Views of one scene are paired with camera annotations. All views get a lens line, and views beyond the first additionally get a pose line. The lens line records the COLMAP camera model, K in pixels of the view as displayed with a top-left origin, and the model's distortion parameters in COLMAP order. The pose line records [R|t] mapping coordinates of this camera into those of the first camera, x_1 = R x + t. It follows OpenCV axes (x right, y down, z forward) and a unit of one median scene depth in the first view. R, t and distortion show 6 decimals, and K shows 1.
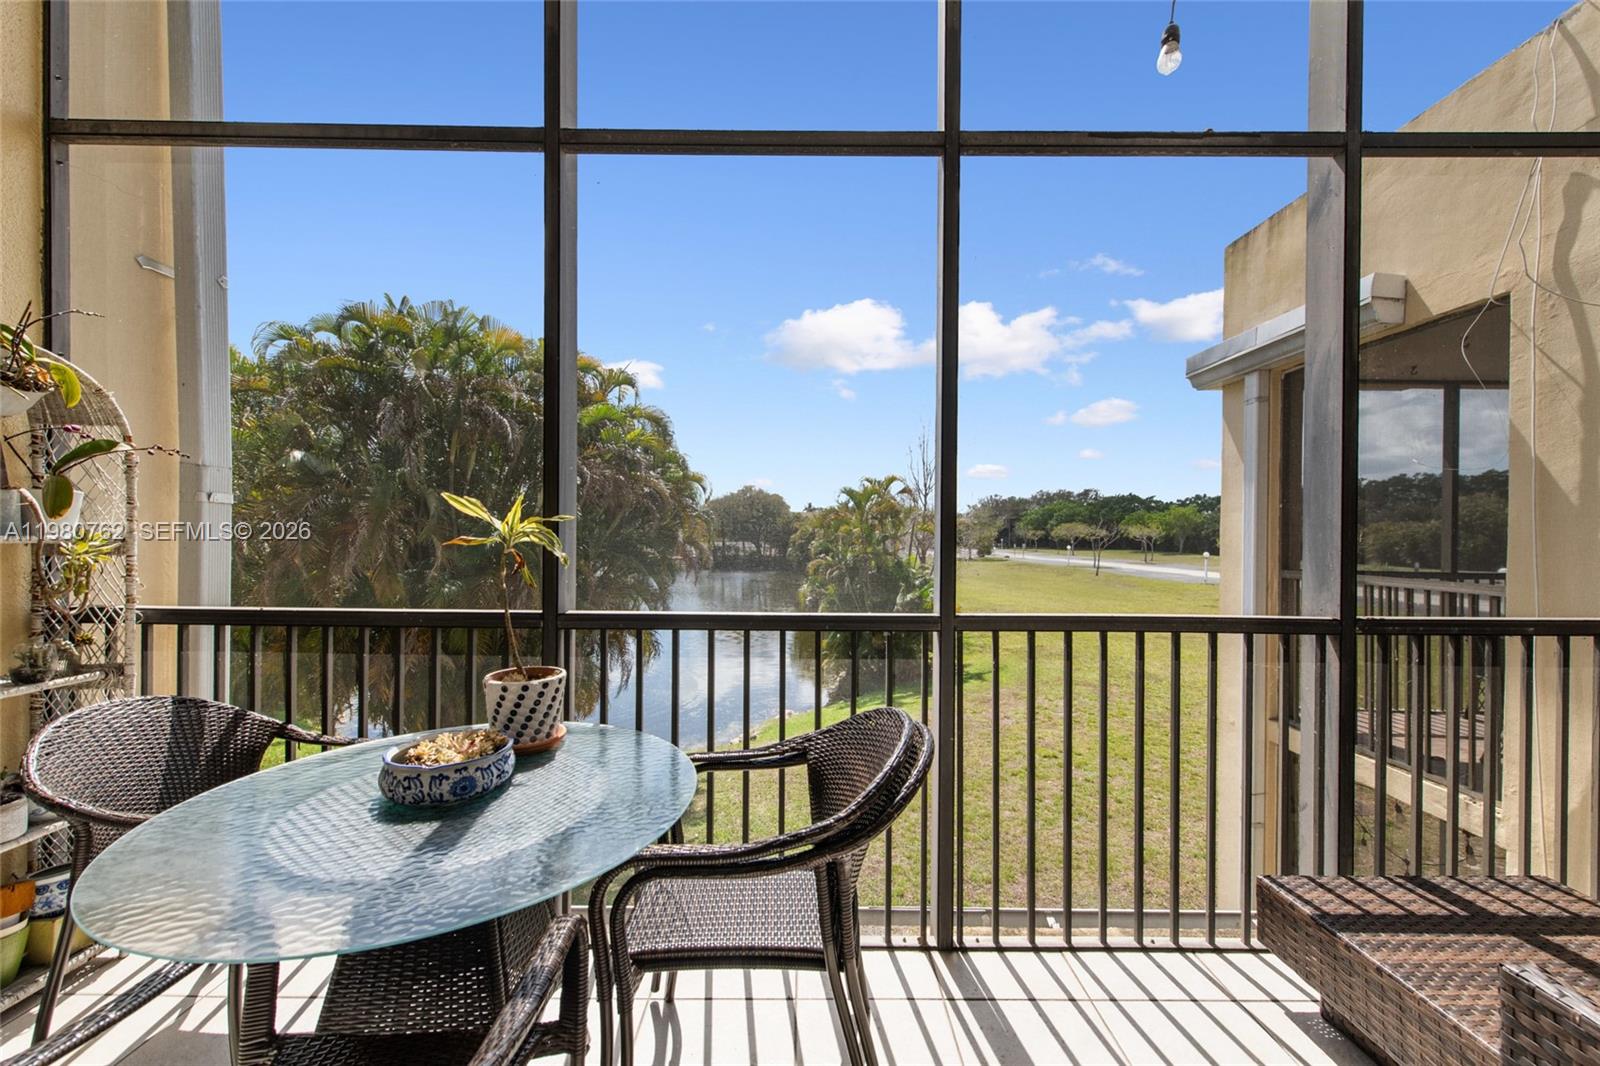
lens RADIAL K [[628.6, 0, 802.3], [0, 628.6, 530.4], [0, 0, 1]] dist [0.009740, -0.002962]
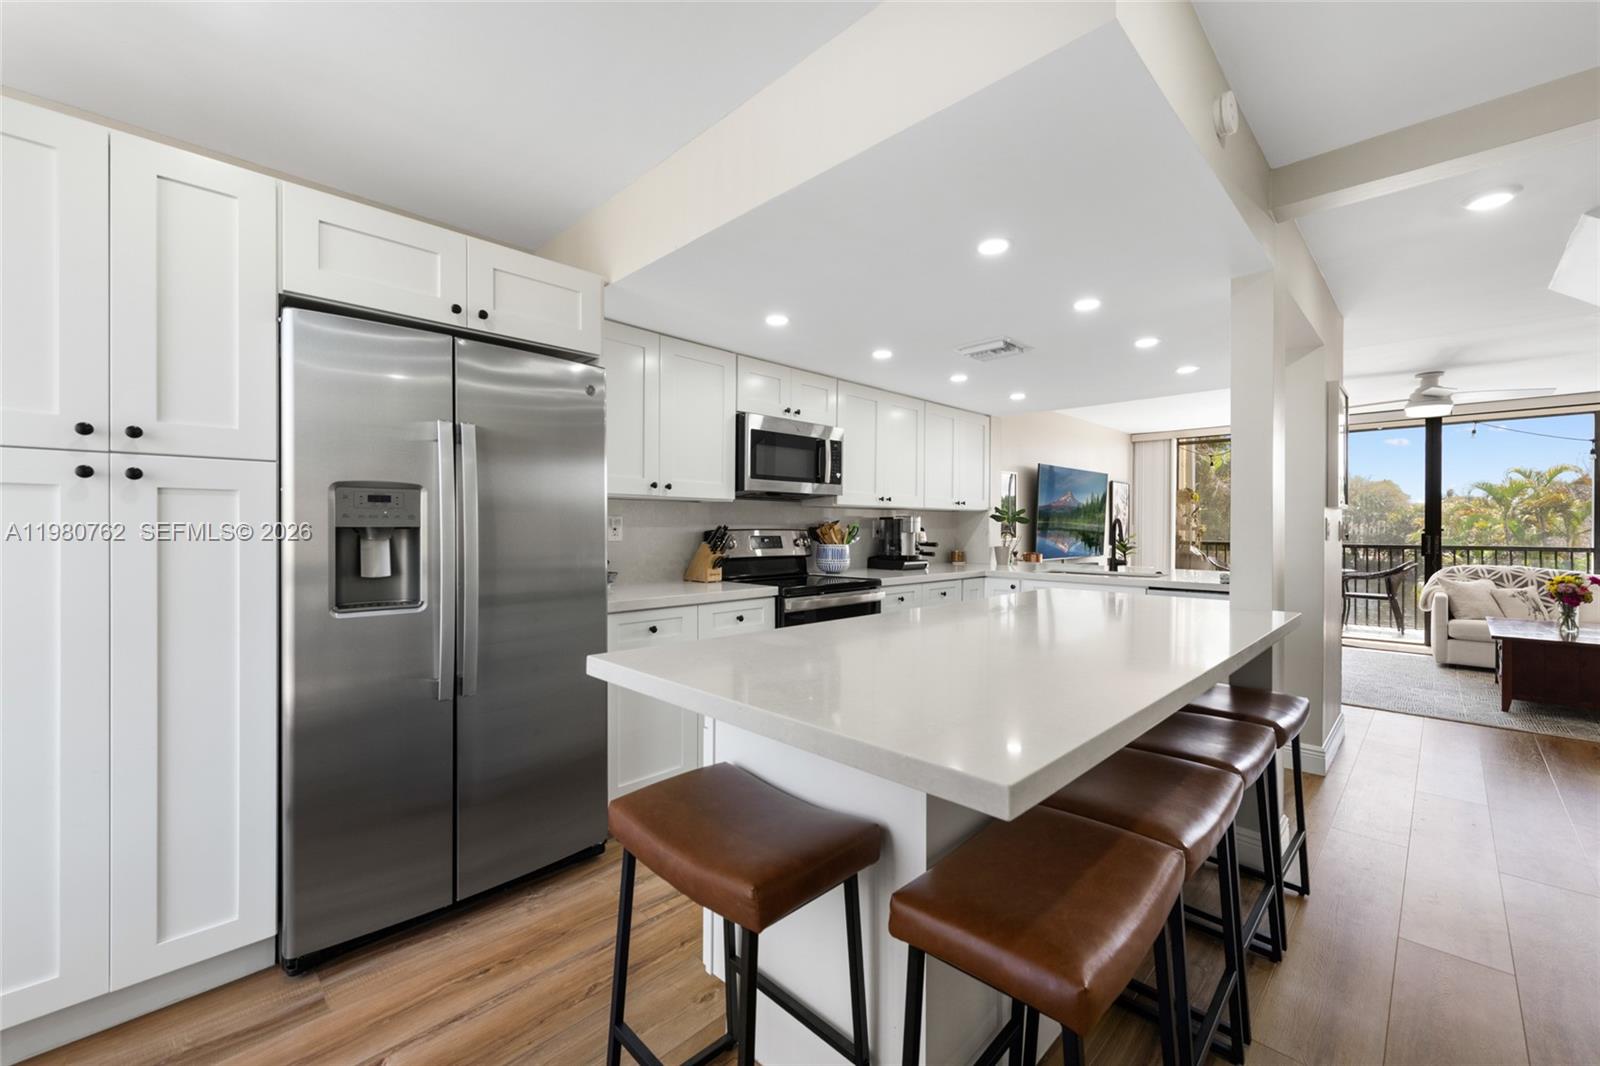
lens RADIAL K [[628.6, 0, 806.3], [0, 628.6, 531.3], [0, 0, 1]] dist [0.009740, -0.002962]
pose [[0.707898, 0.000425, -0.706315, 0.175100], [0.001884, 0.999995, 0.002490, 0.021013], [0.706312, -0.003094, 0.707894, -3.347876]]
